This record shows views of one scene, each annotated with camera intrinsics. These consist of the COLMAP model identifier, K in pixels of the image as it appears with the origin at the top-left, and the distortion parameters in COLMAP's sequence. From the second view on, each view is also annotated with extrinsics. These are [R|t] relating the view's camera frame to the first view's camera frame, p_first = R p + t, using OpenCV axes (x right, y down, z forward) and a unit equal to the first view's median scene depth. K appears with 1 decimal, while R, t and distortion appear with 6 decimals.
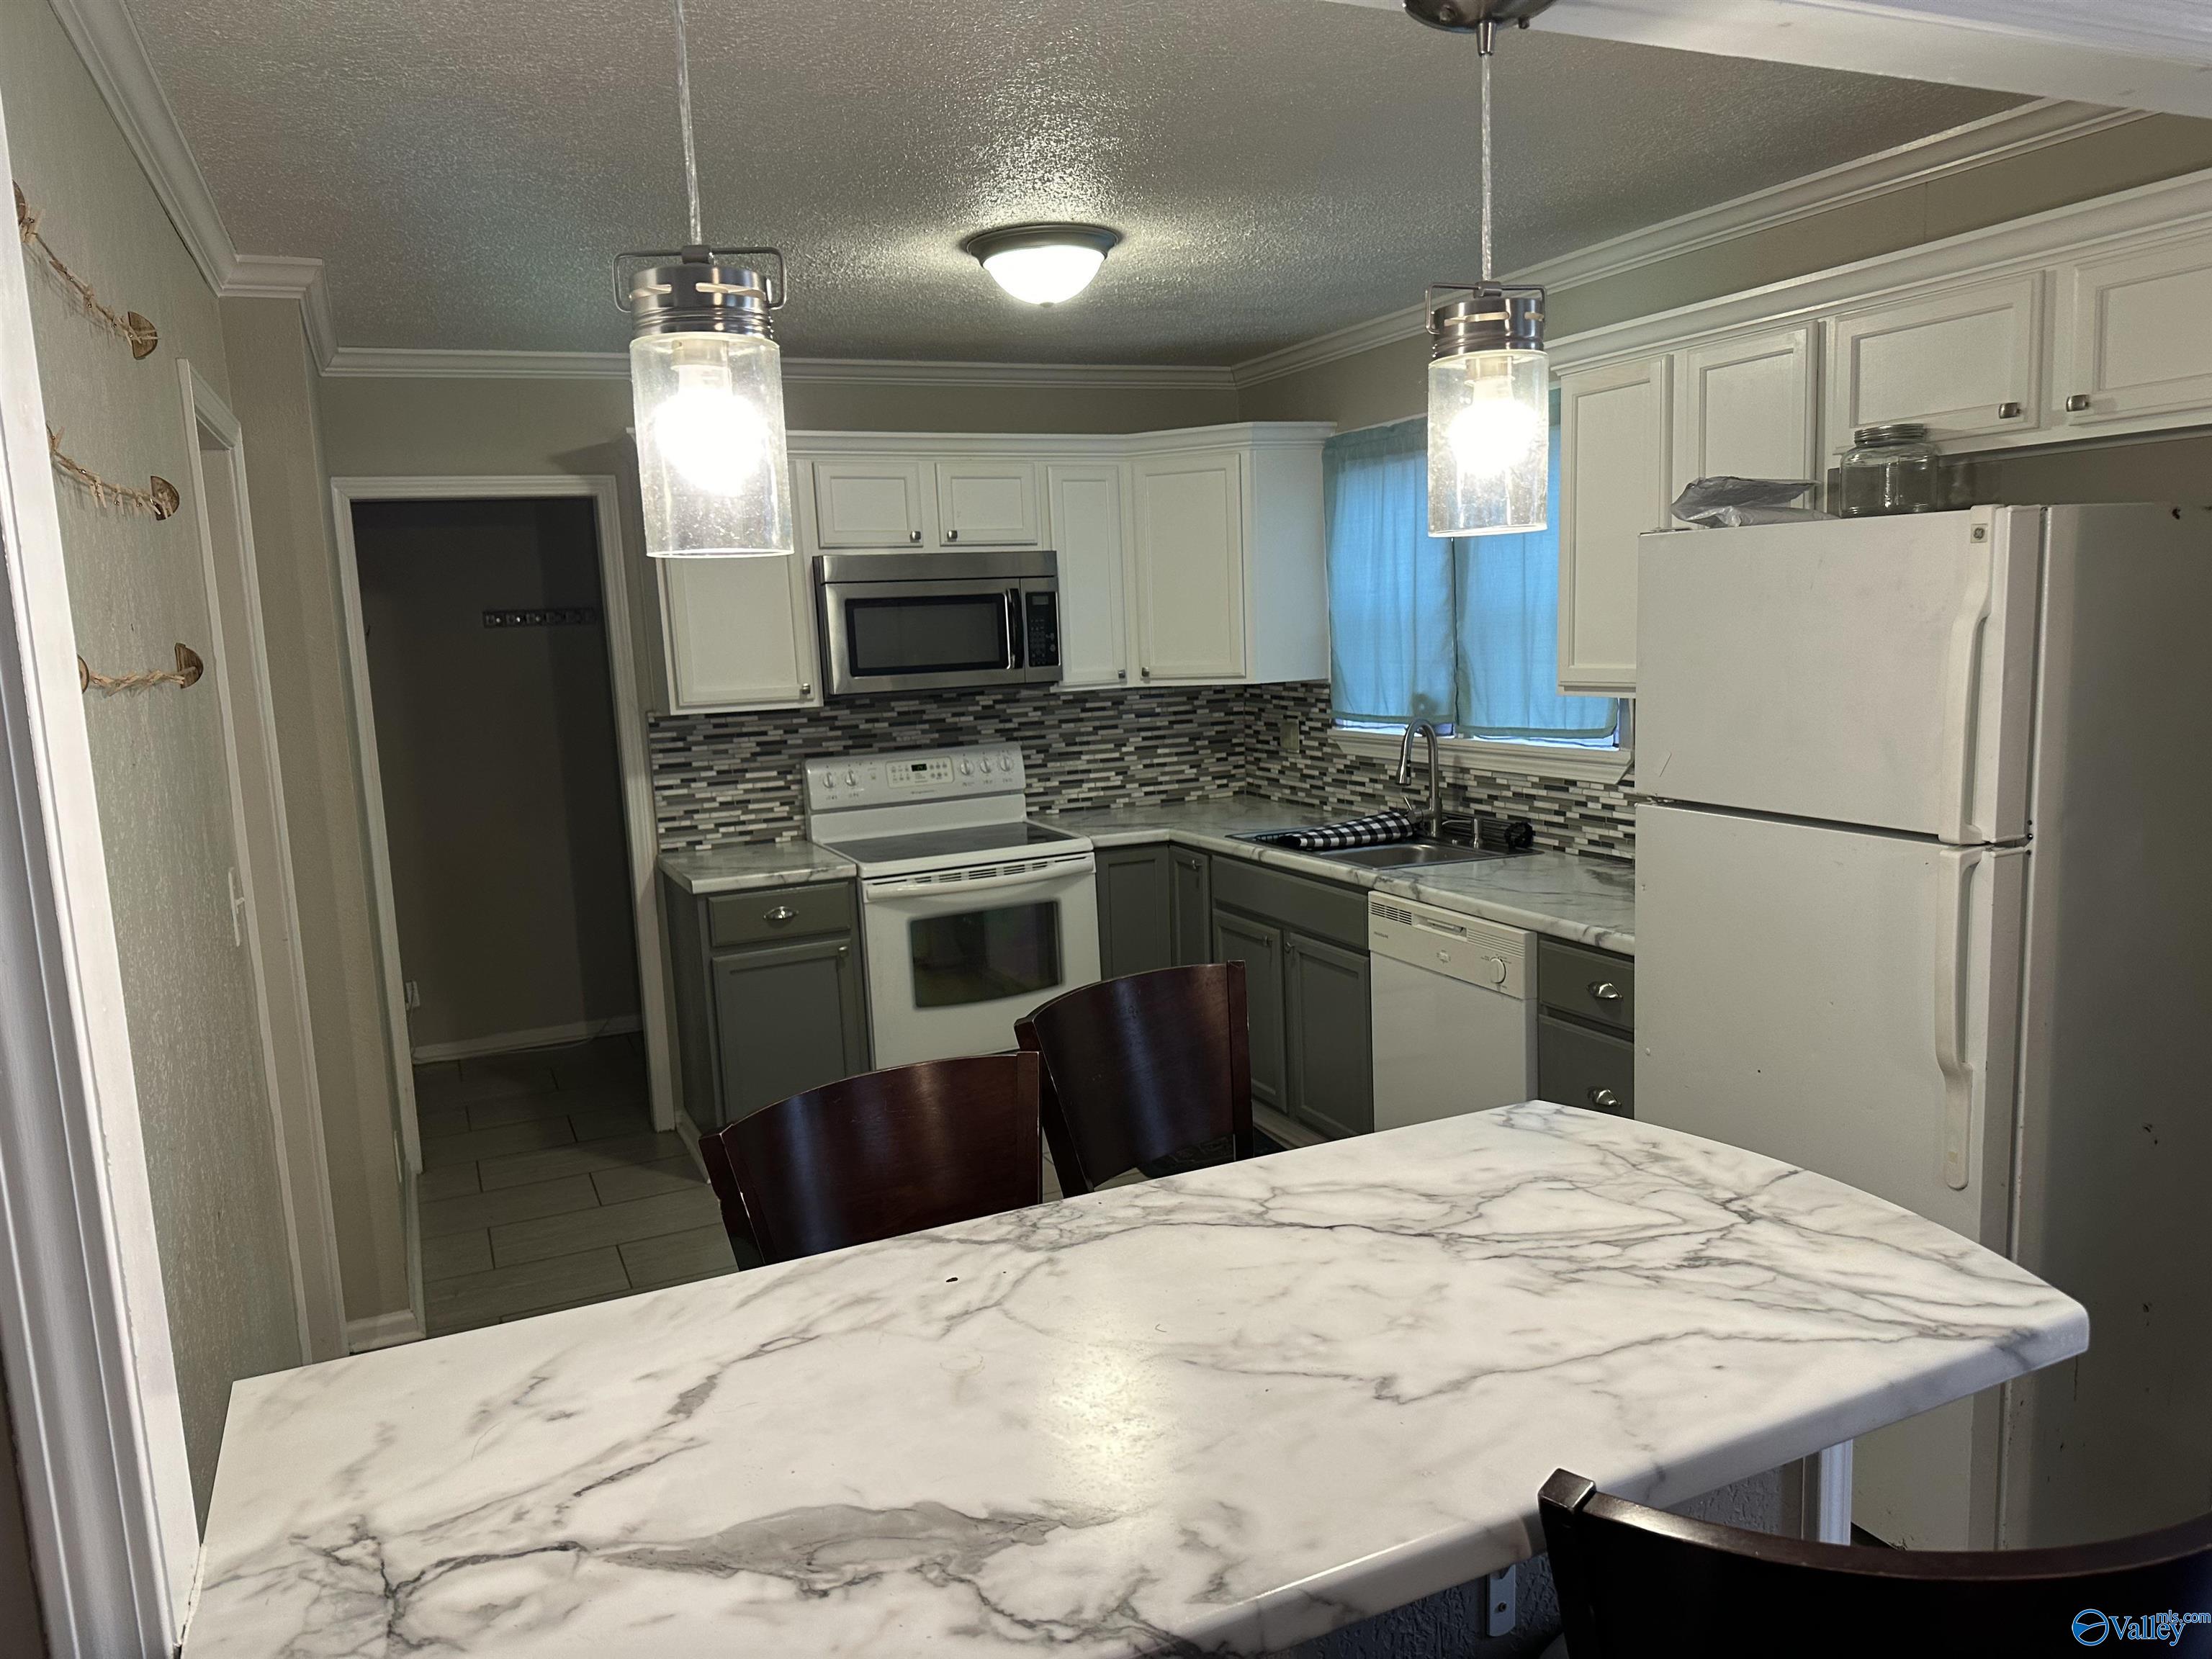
lens RADIAL K [[1546.5, 0, 1112.7], [0, 1546.5, 852.0], [0, 0, 1]] dist [0.065406, -0.087257]
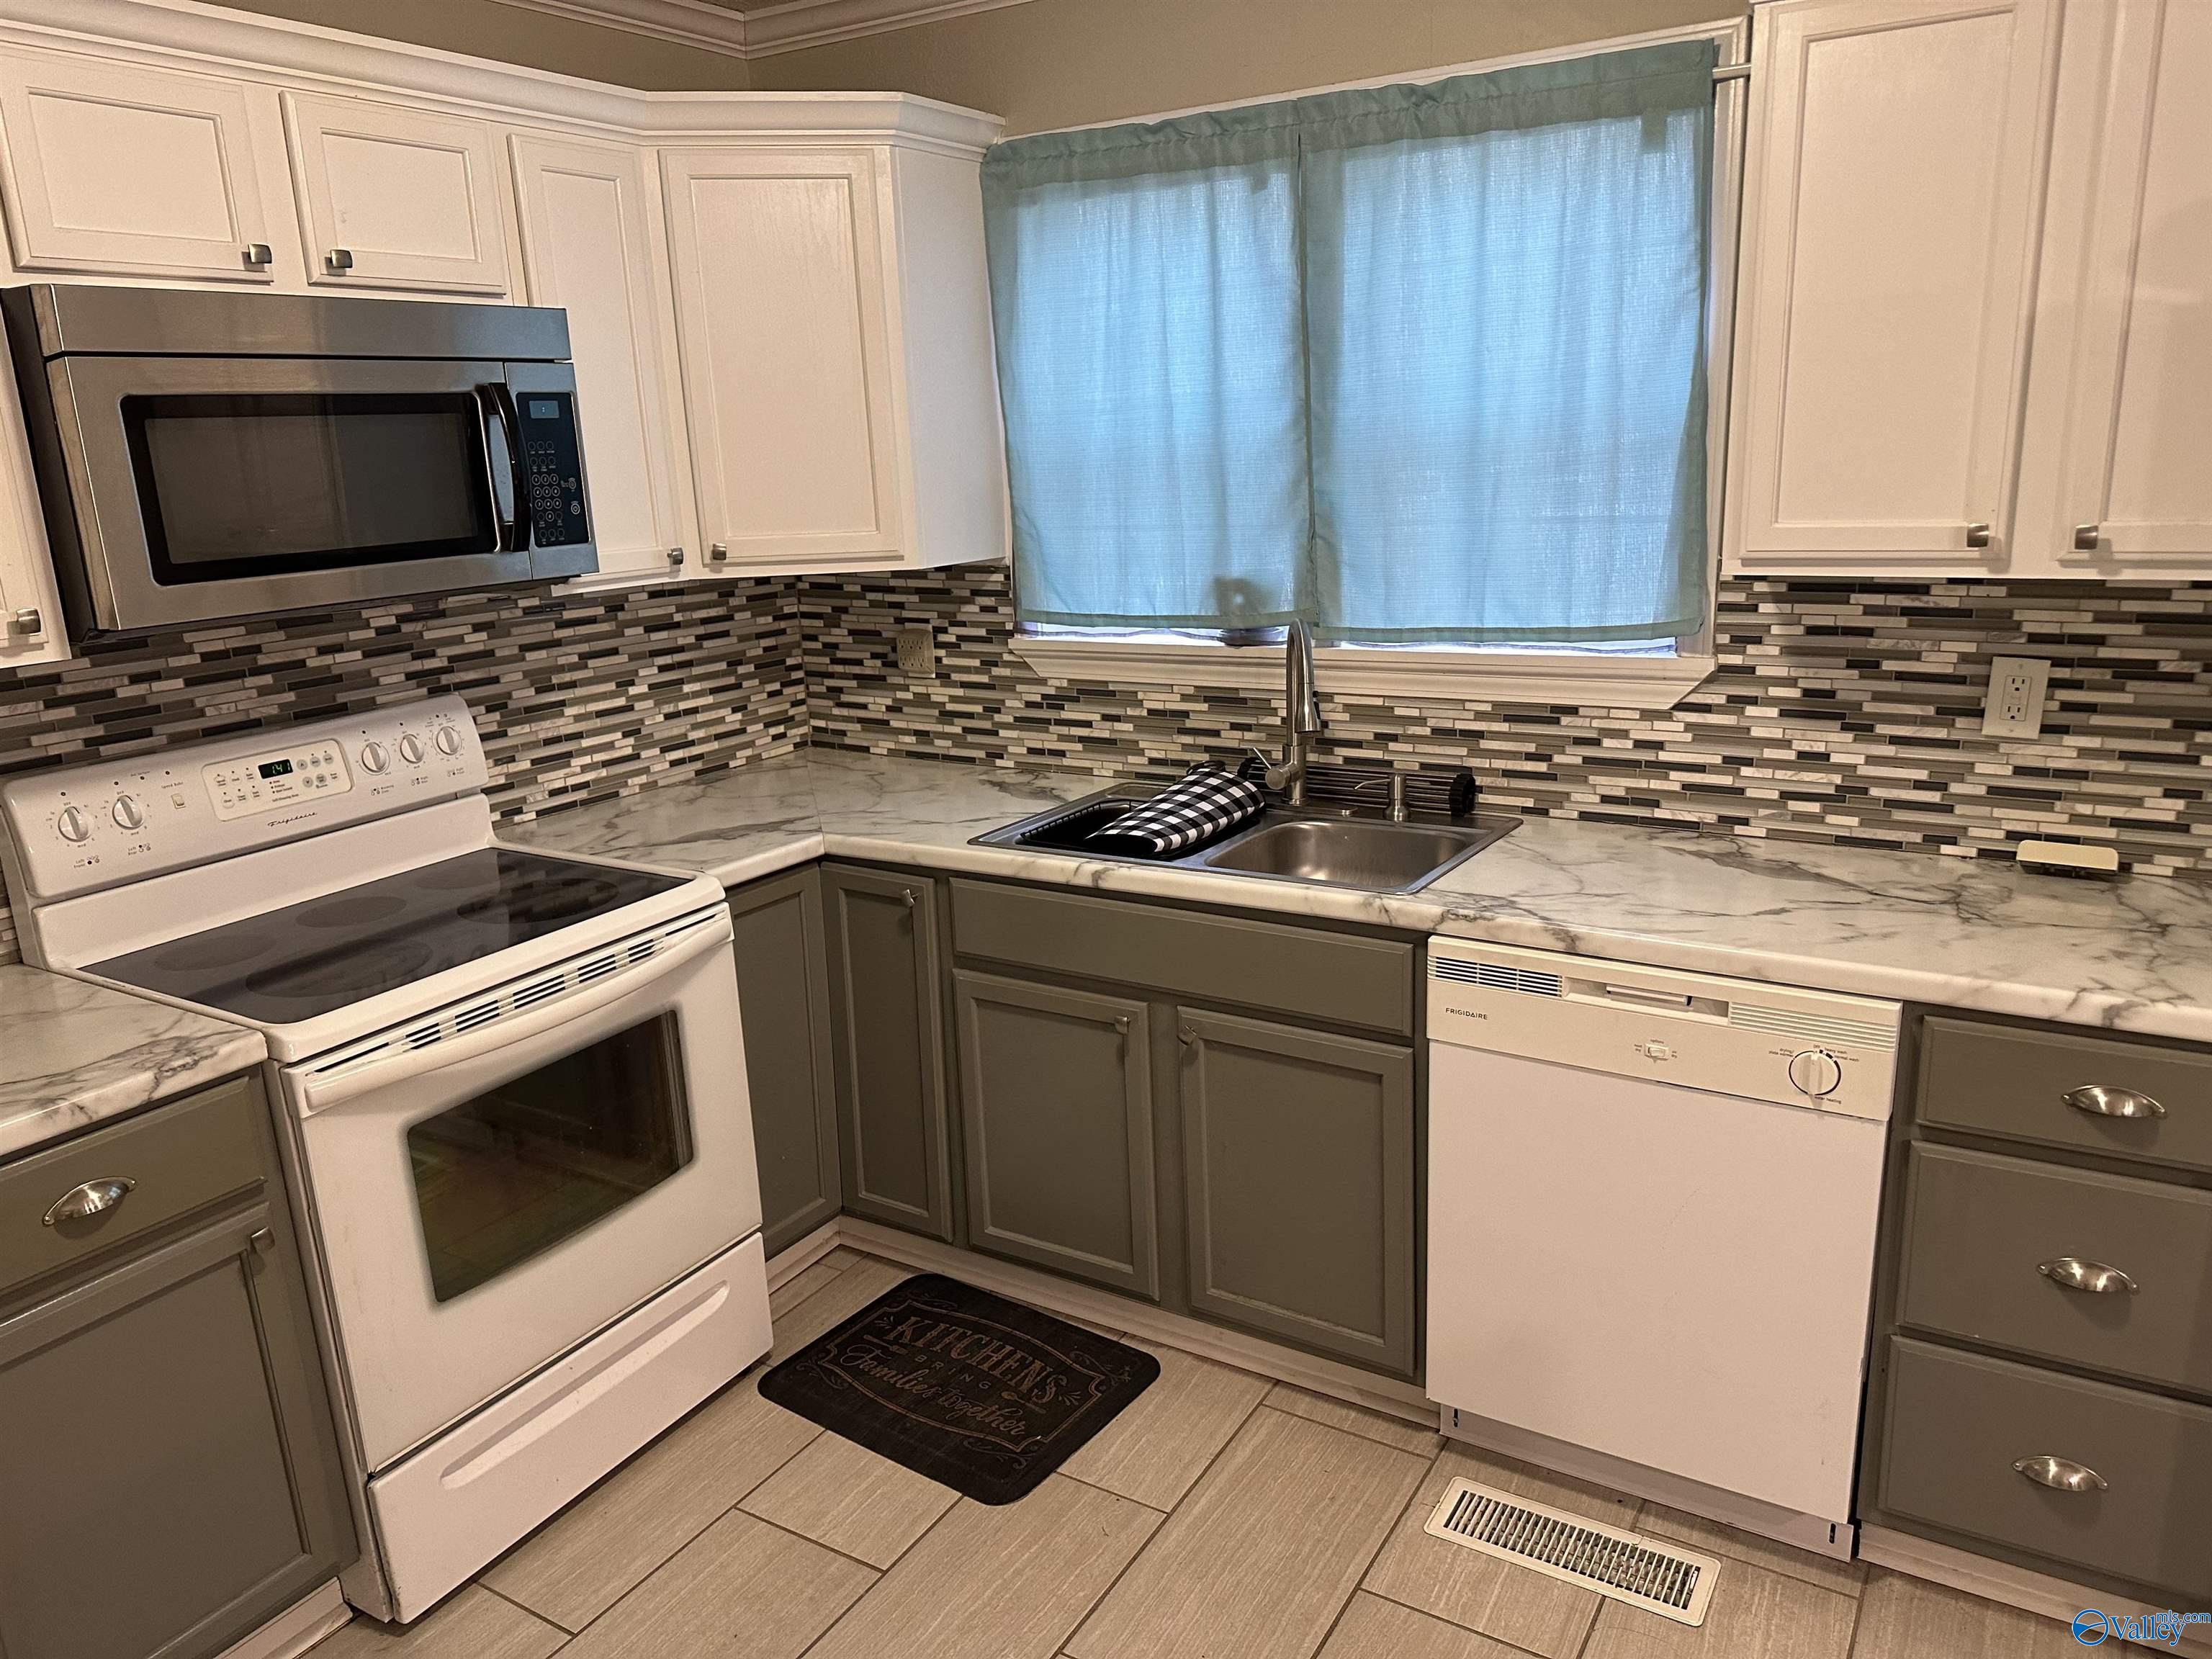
lens RADIAL K [[1546.5, 0, 1135.8], [0, 1546.5, 854.2], [0, 0, 1]] dist [0.065406, -0.087257]
pose [[0.826757, -0.135444, 0.546011, -0.208807], [0.087776, 0.989755, 0.112612, -0.071939], [-0.555669, -0.045176, 0.830175, 0.547202]]
